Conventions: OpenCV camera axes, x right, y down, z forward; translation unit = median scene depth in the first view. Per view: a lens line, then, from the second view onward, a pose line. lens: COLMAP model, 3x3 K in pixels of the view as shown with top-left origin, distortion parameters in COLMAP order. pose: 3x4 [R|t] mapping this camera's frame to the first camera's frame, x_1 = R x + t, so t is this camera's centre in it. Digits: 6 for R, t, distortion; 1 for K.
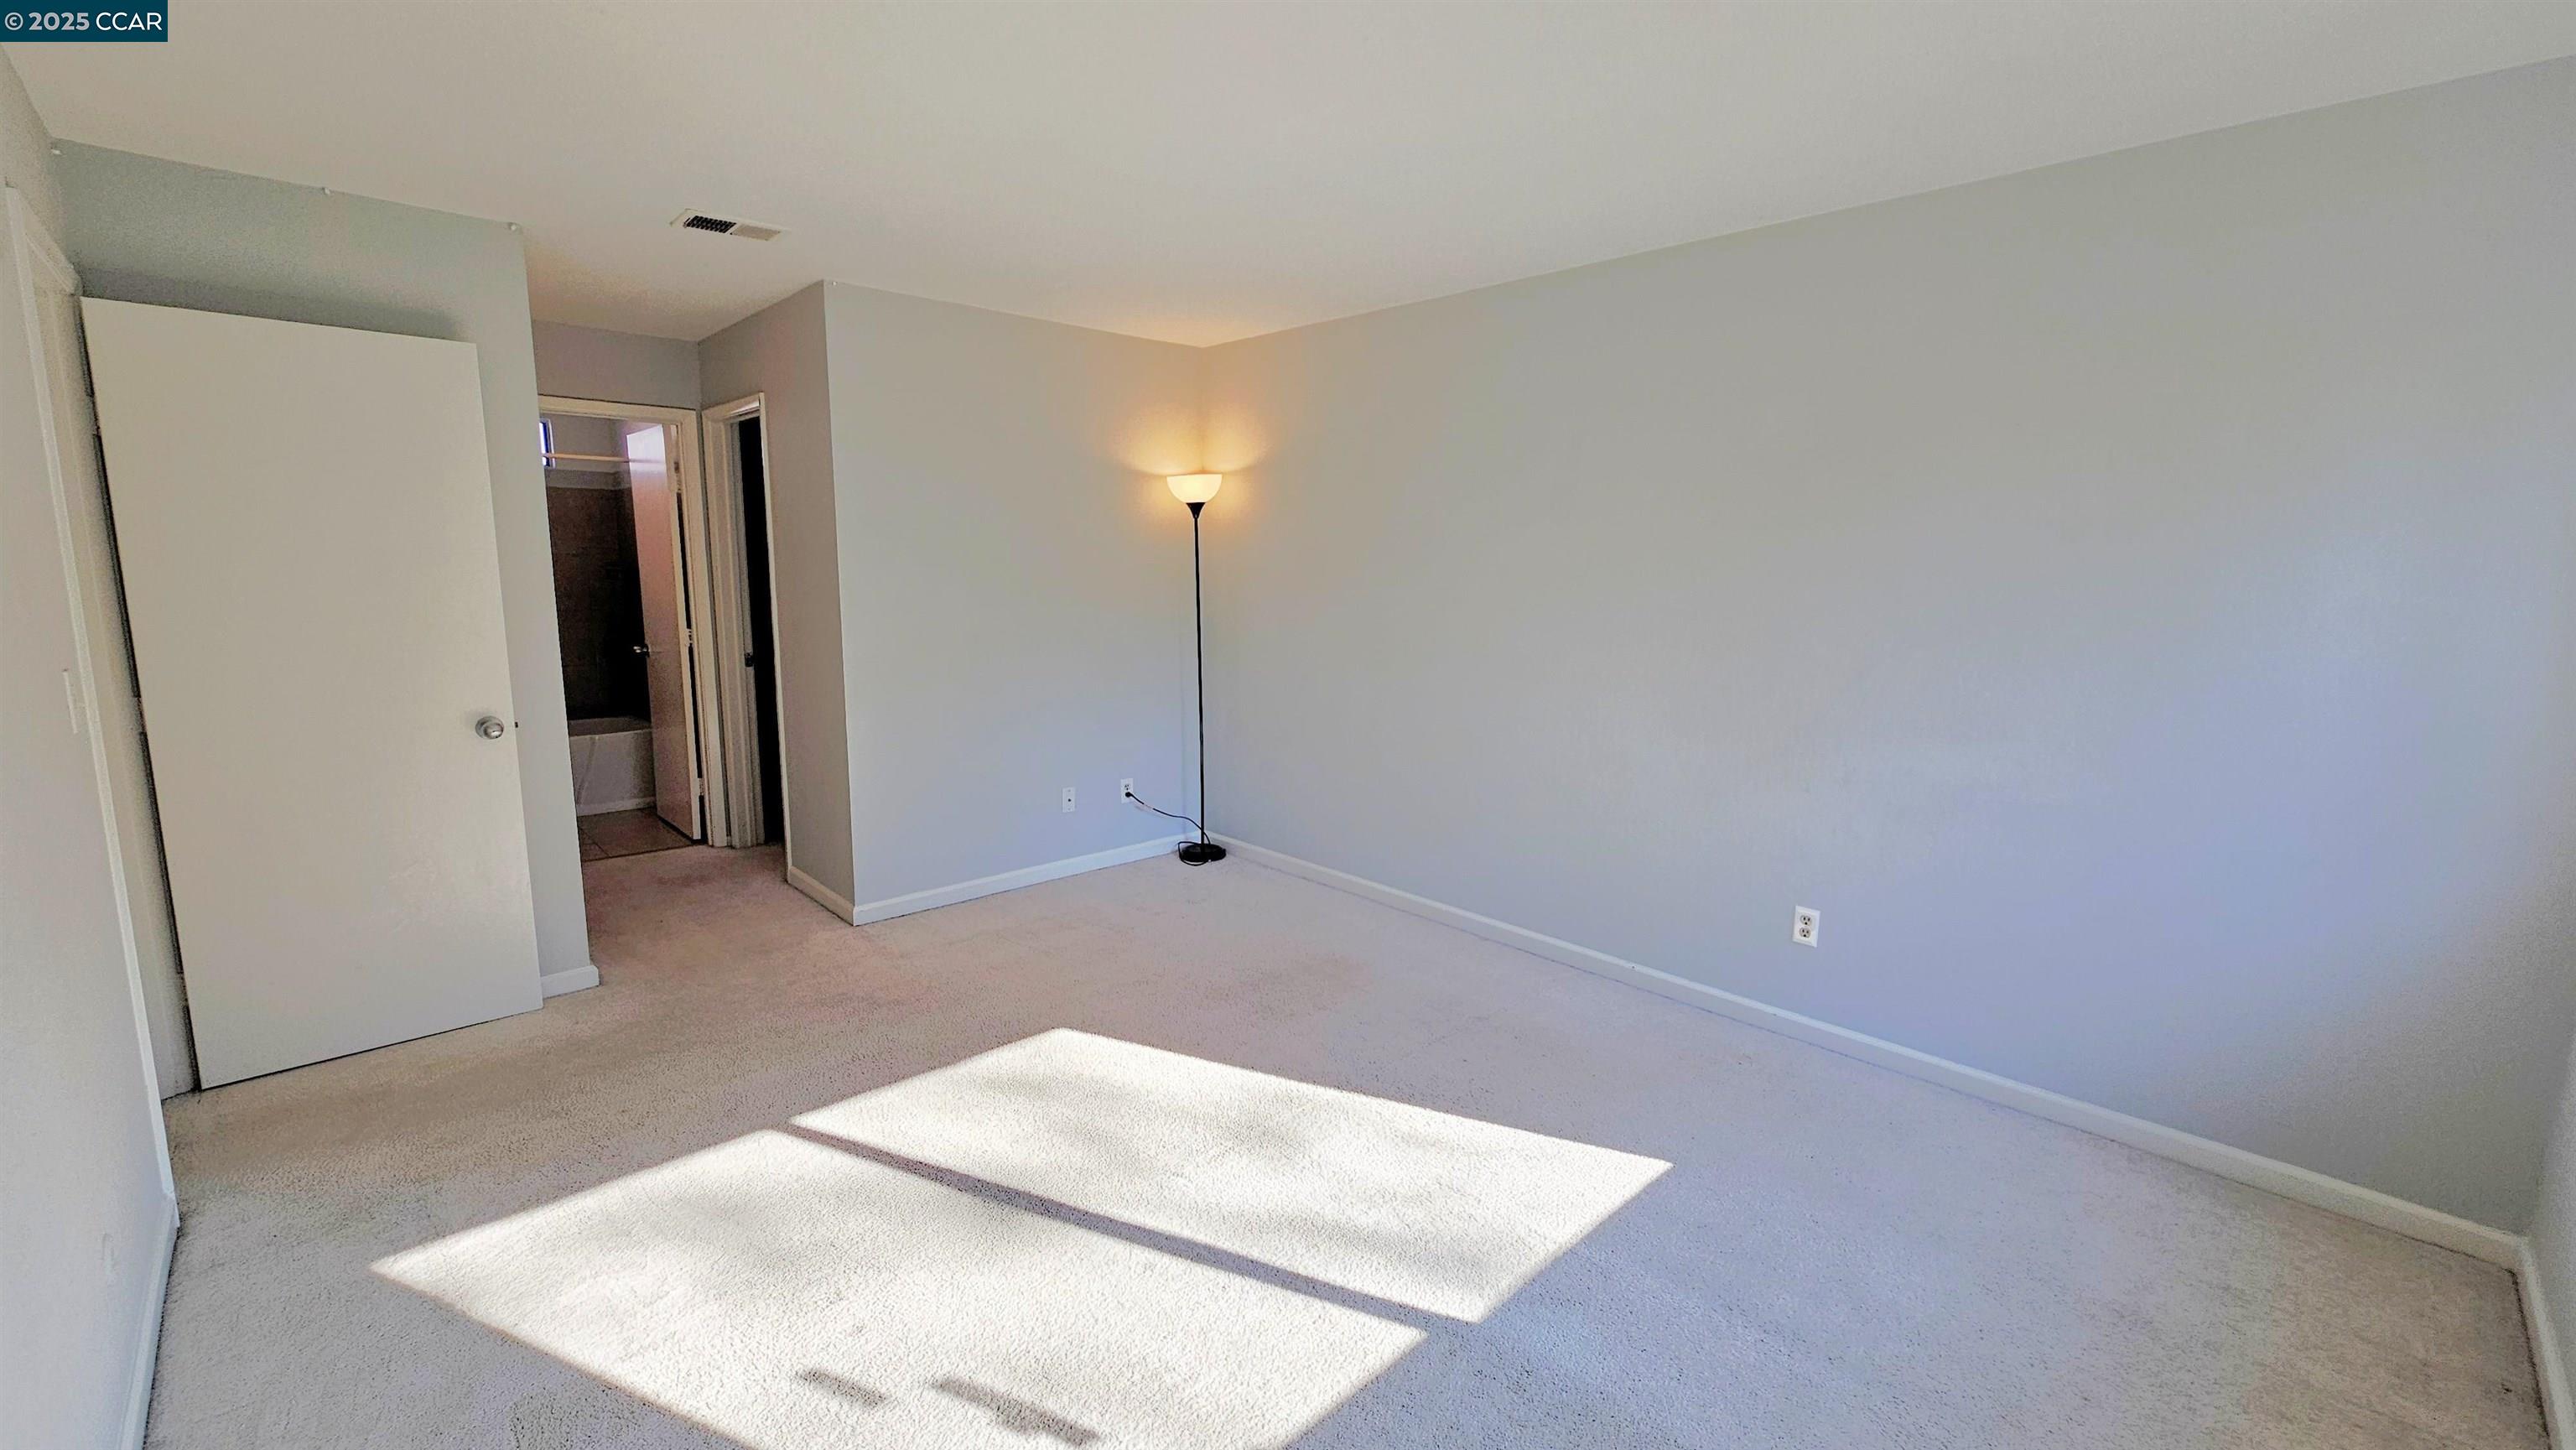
lens RADIAL K [[1048.9, 0, 1288.0], [0, 1048.9, 725.0], [0, 0, 1]] dist [-0.001618, 0.000775]
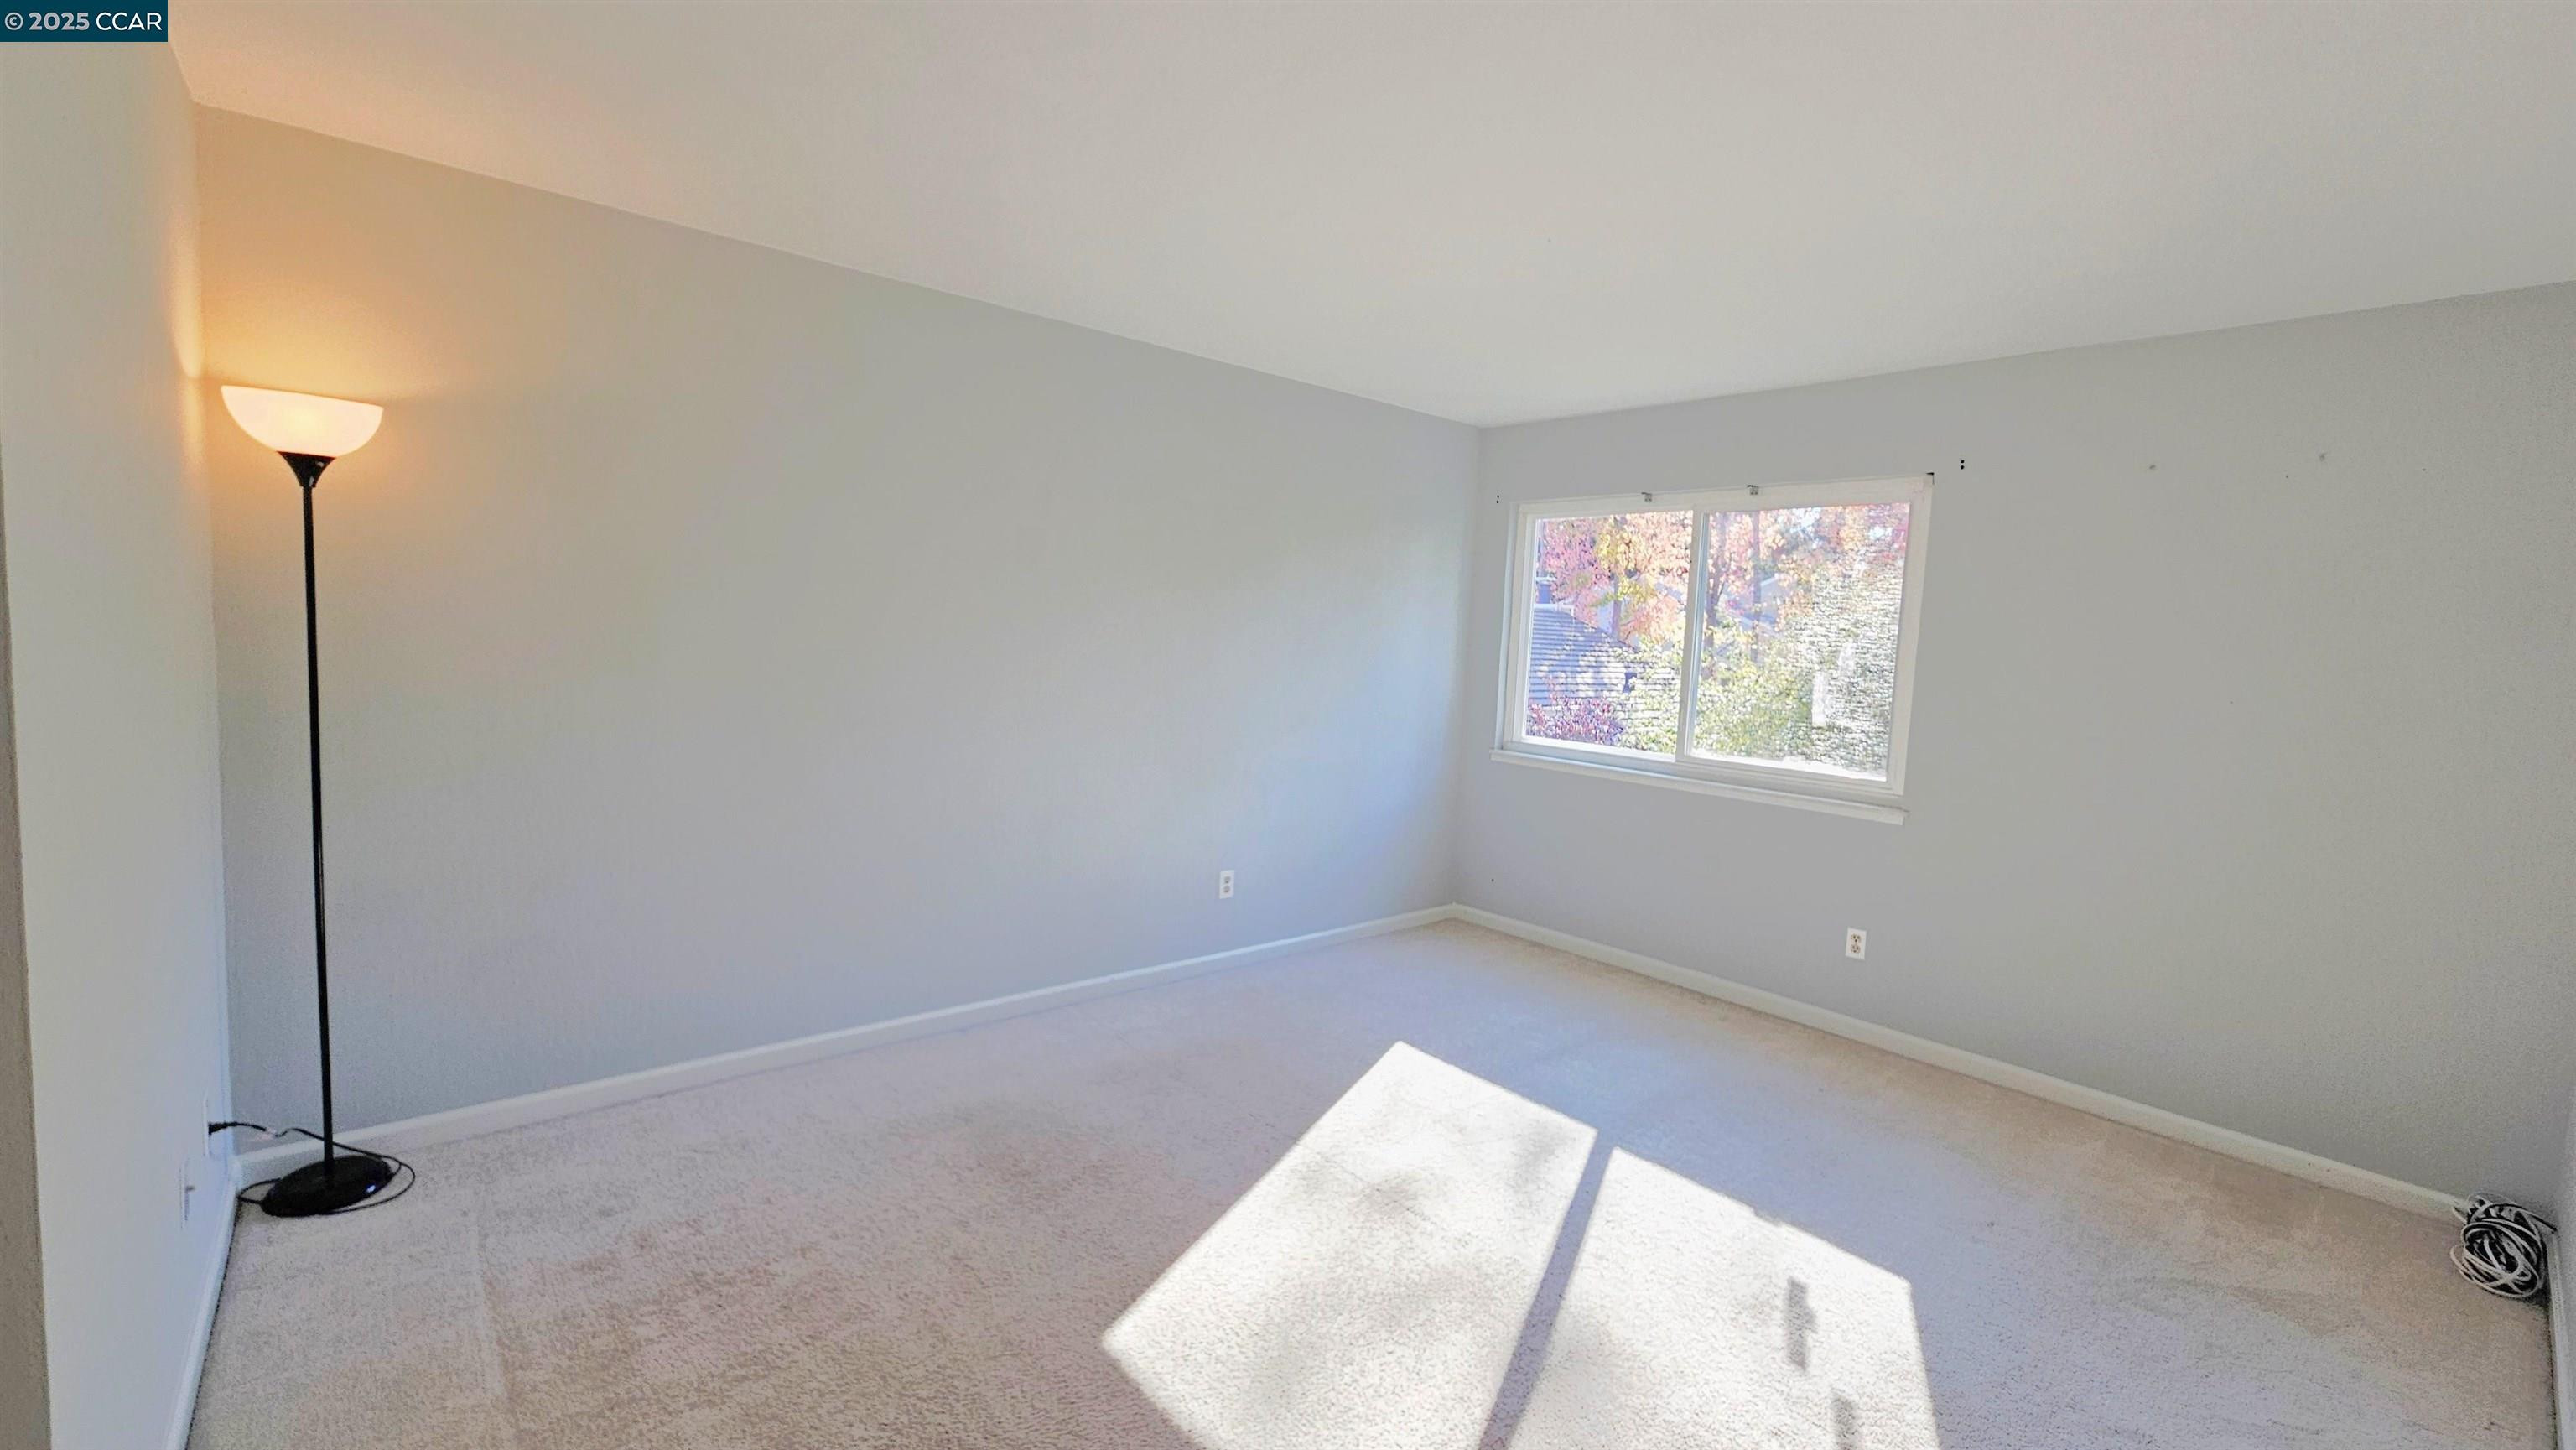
lens RADIAL K [[1048.9, 0, 1288.0], [0, 1048.9, 725.0], [0, 0, 1]] dist [-0.001618, 0.000775]
pose [[0.044467, -0.104823, 0.993496, -0.831318], [0.107159, 0.989243, 0.099578, -0.139228], [-0.993247, 0.102034, 0.055221, 0.831308]]
